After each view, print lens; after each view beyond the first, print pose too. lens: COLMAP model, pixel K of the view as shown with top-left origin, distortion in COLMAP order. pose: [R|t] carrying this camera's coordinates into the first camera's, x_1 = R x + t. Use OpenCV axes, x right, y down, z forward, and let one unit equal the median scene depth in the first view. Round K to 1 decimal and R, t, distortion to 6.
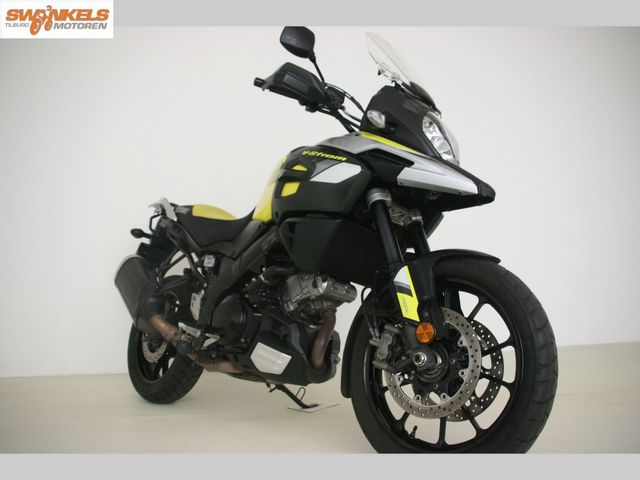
lens RADIAL K [[566.6, 0, 320.0], [0, 566.6, 240.0], [0, 0, 1]] dist [-0.158852, 0.125563]
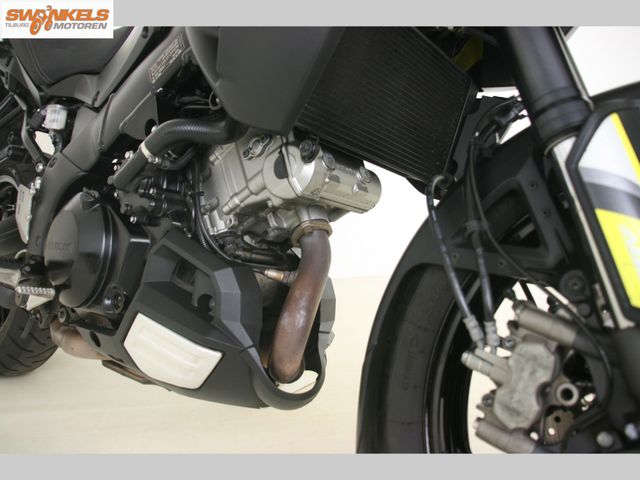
lens RADIAL K [[566.6, 0, 320.0], [0, 566.6, 240.0], [0, 0, 1]] dist [-0.158852, 0.125563]
pose [[0.995839, -0.001426, 0.091122, -0.016598], [-0.018290, 0.976407, 0.215164, 0.042056], [-0.089279, -0.215936, 0.972317, 0.597600]]
